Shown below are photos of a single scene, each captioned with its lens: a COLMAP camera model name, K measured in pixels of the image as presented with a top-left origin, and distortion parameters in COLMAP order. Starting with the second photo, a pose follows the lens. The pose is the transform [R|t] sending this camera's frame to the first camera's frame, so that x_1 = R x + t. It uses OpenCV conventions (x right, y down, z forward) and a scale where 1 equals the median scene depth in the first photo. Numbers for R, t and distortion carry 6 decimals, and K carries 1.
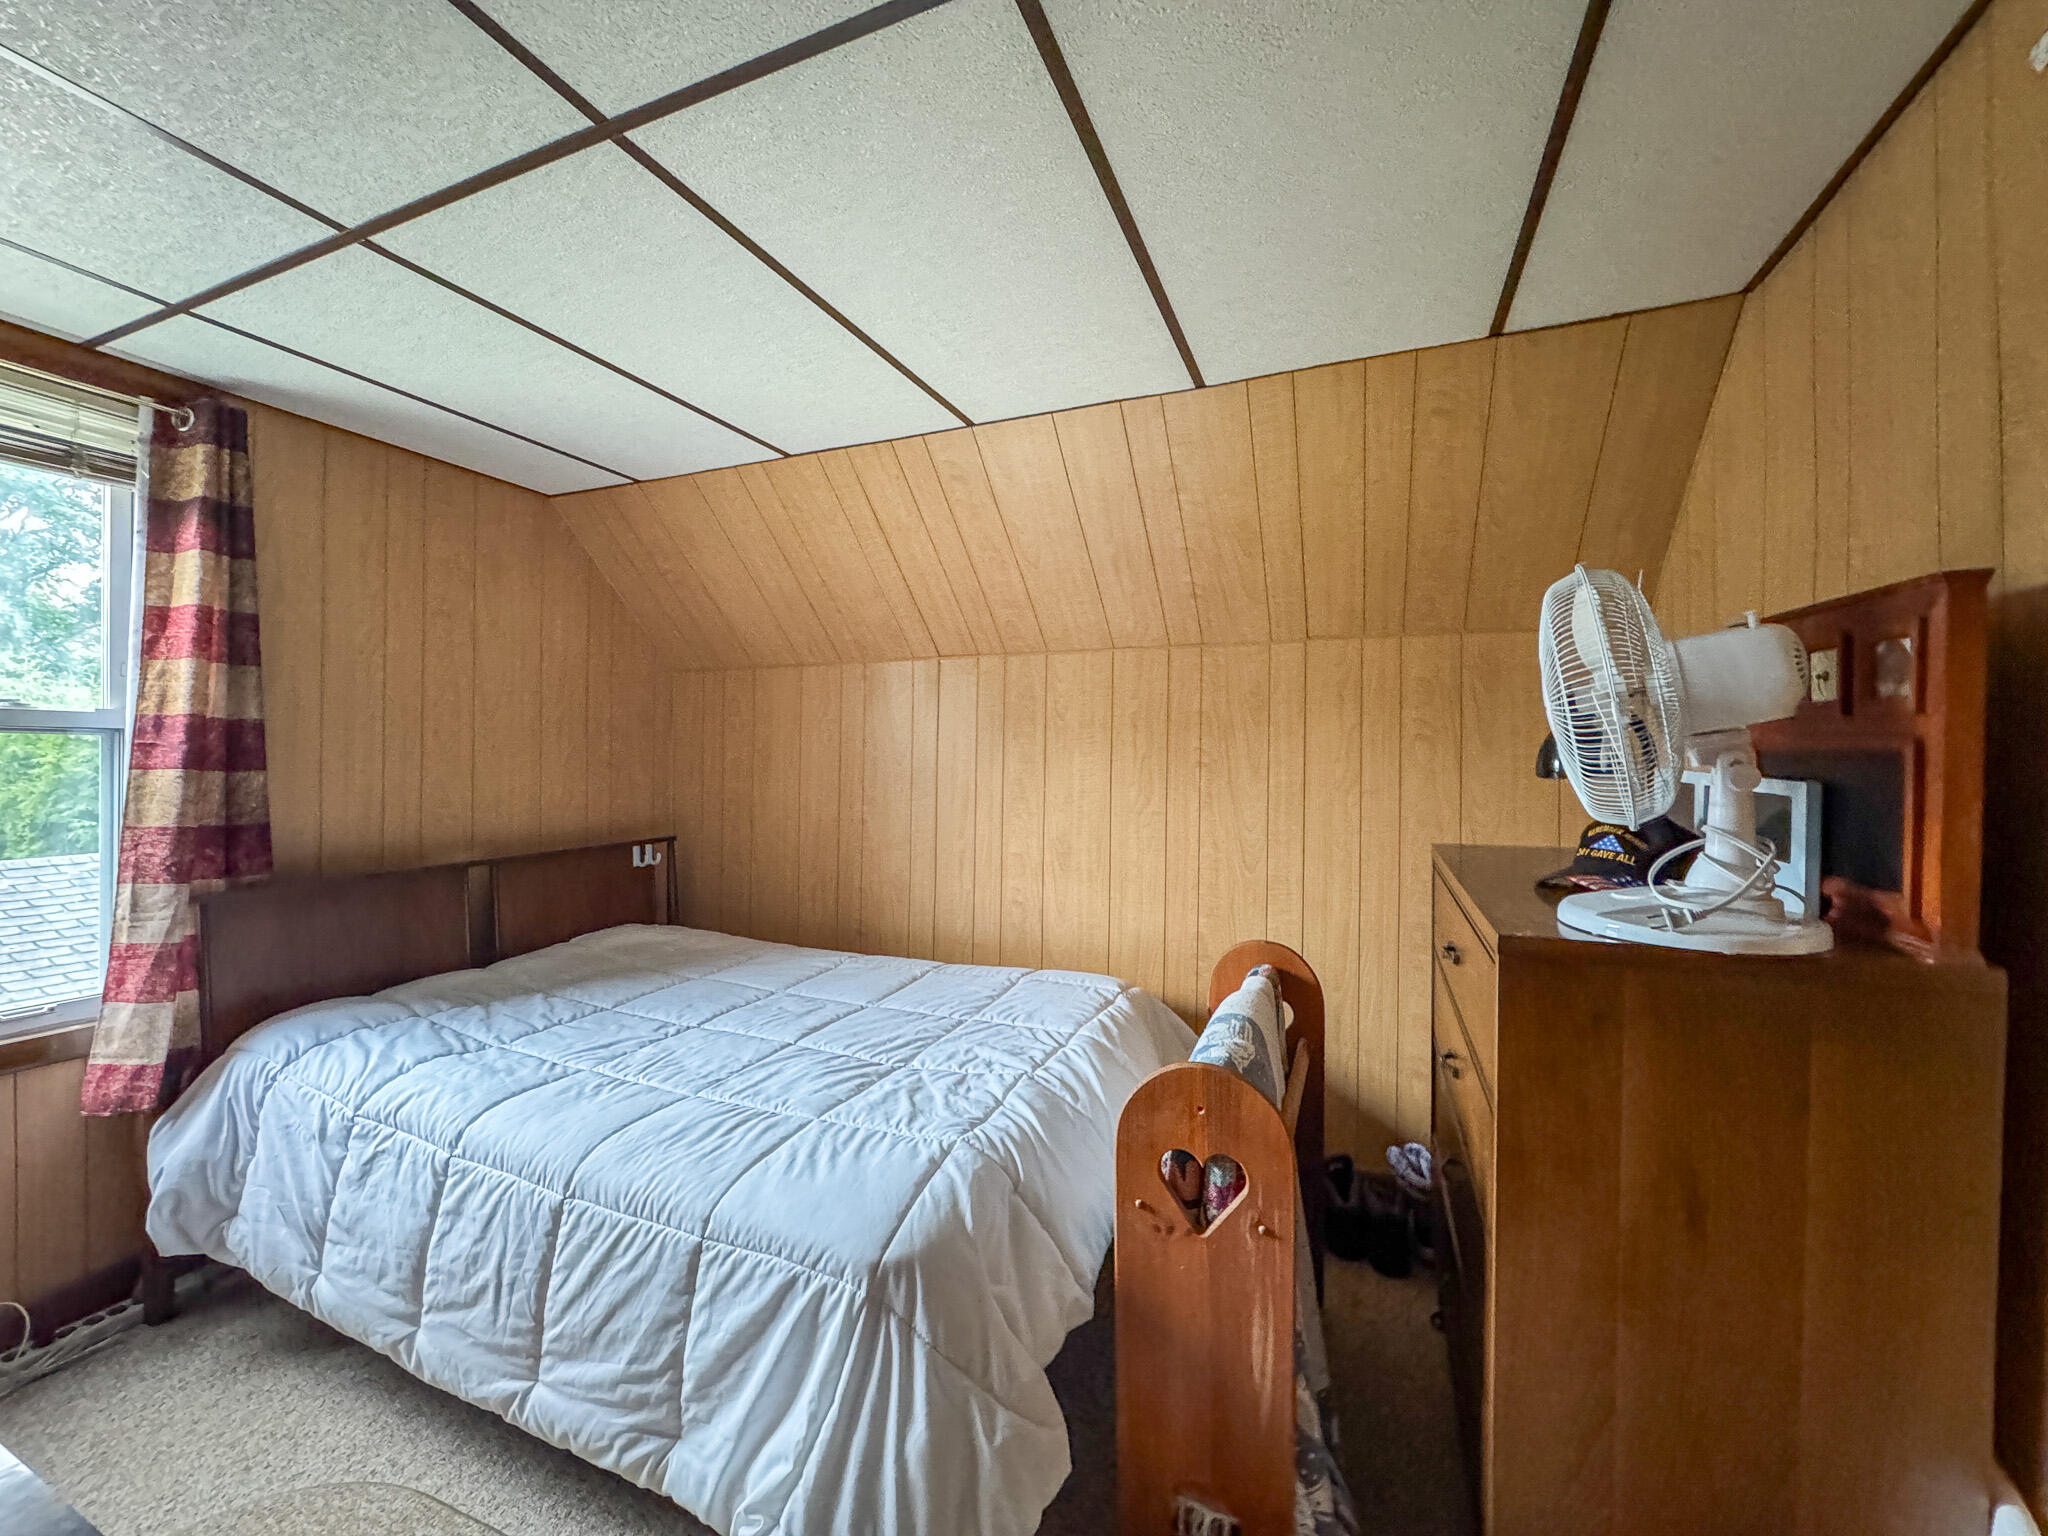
lens RADIAL K [[821.1, 0, 1024.0], [0, 821.1, 768.0], [0, 0, 1]] dist [-0.002872, -0.000519]
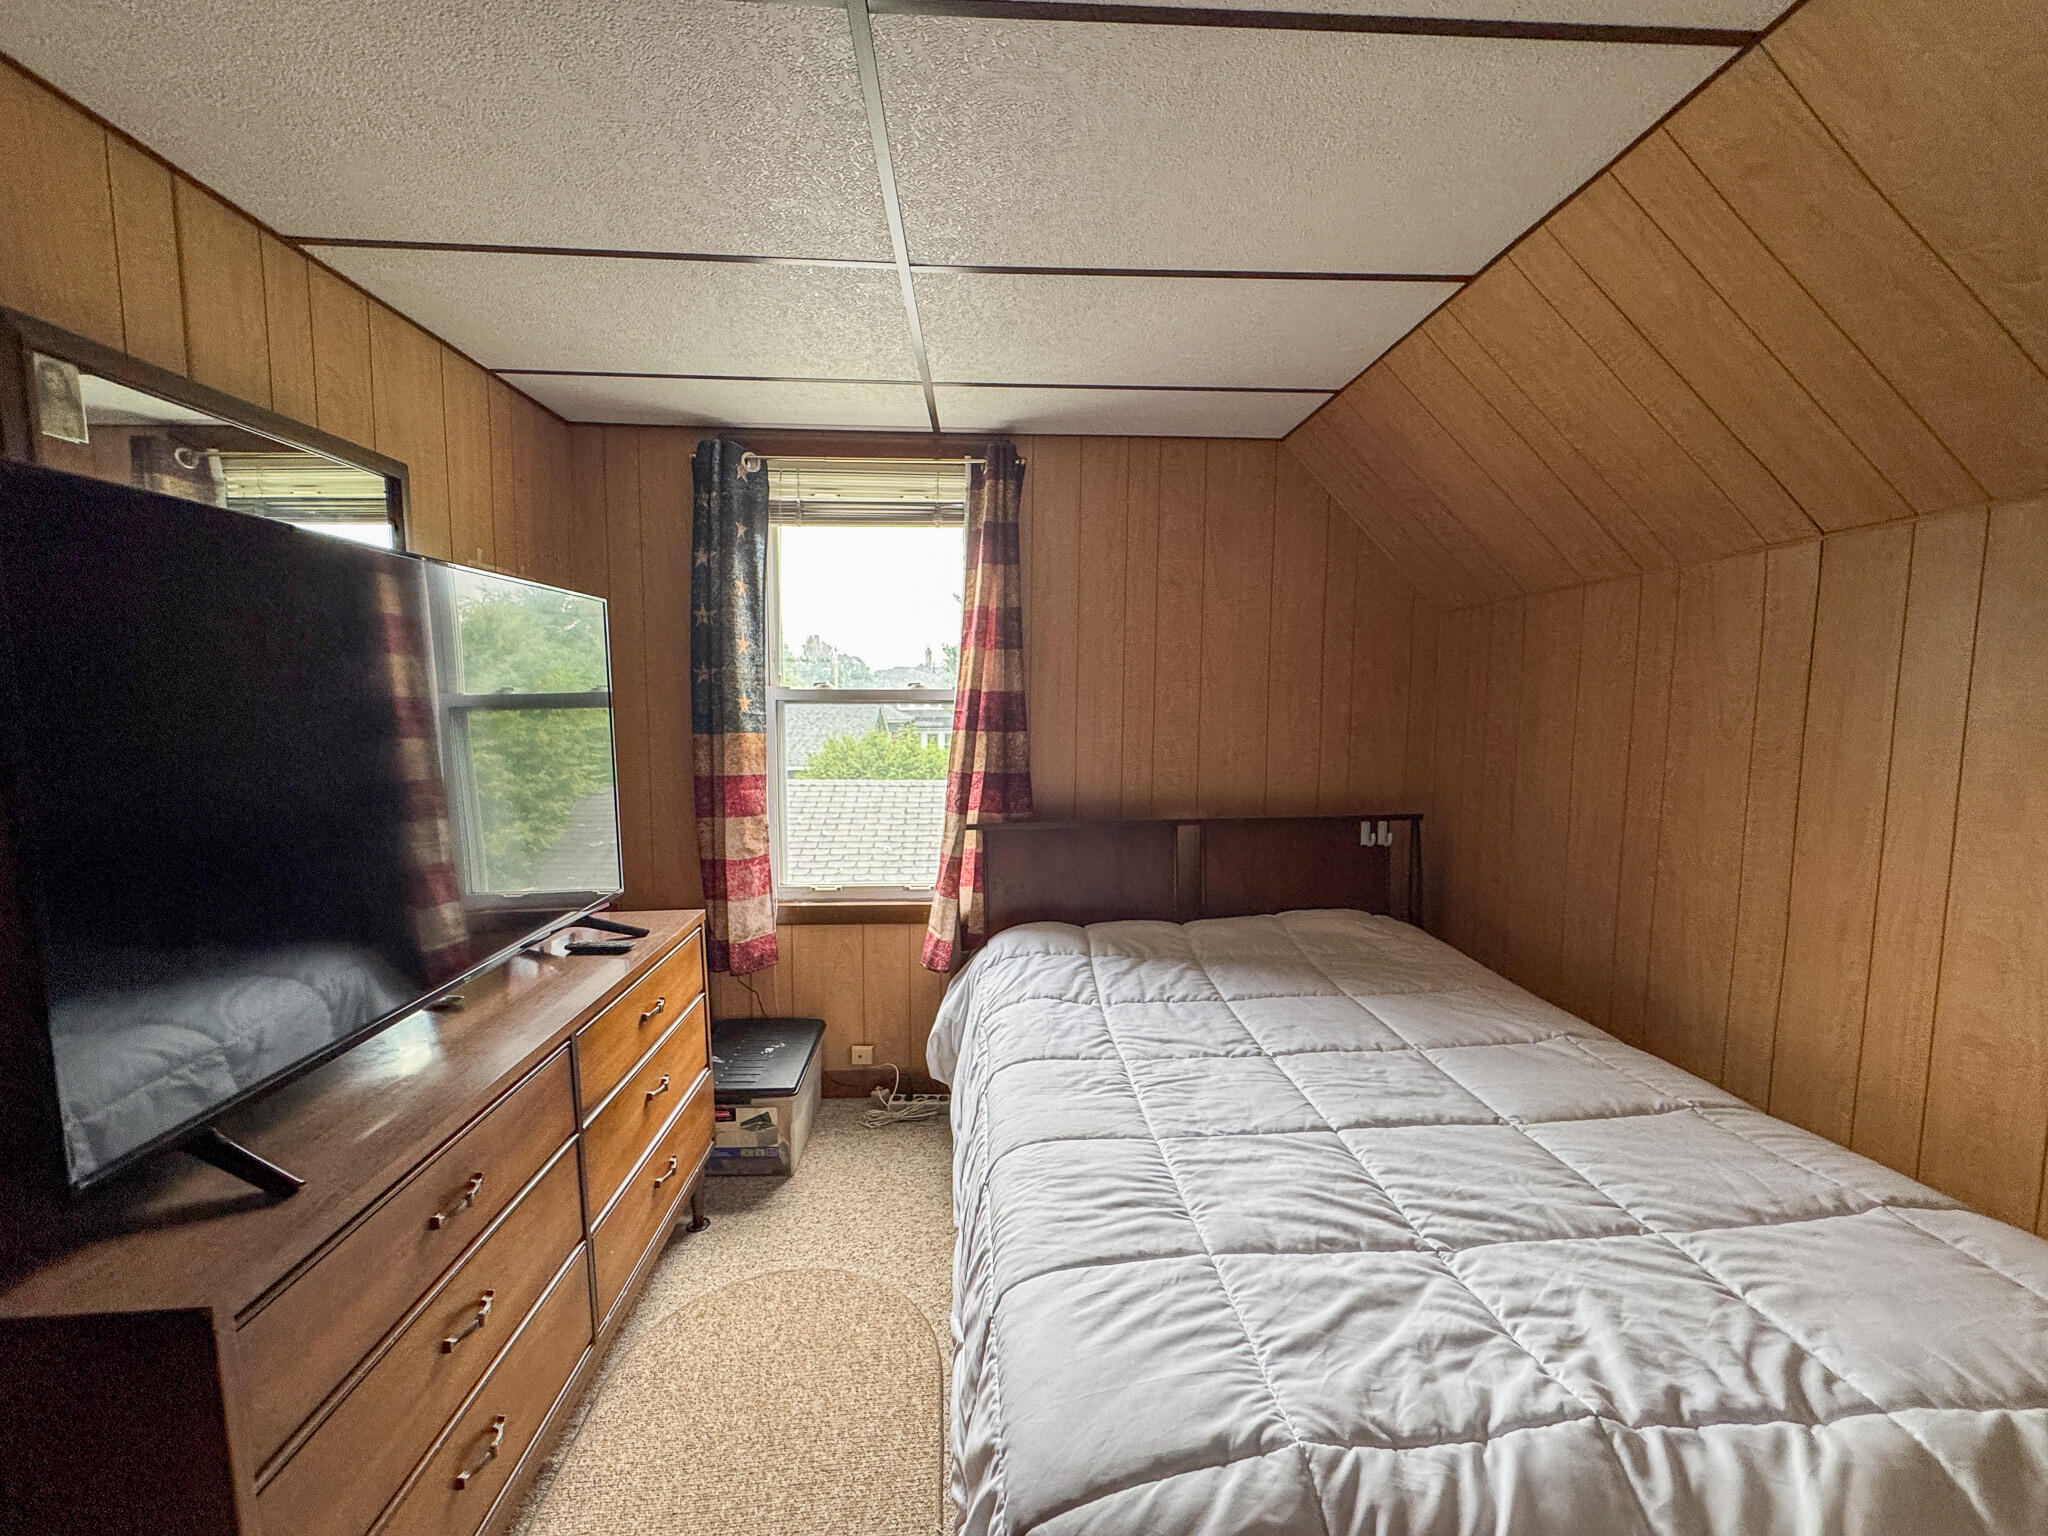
lens RADIAL K [[829.3, 0, 1024.0], [0, 829.3, 768.0], [0, 0, 1]] dist [-0.007799, 0.001088]
pose [[0.443237, 0.062235, -0.894241, 0.228933], [-0.006899, 0.997794, 0.066022, -0.026195], [0.896378, -0.023094, 0.442689, 0.448999]]
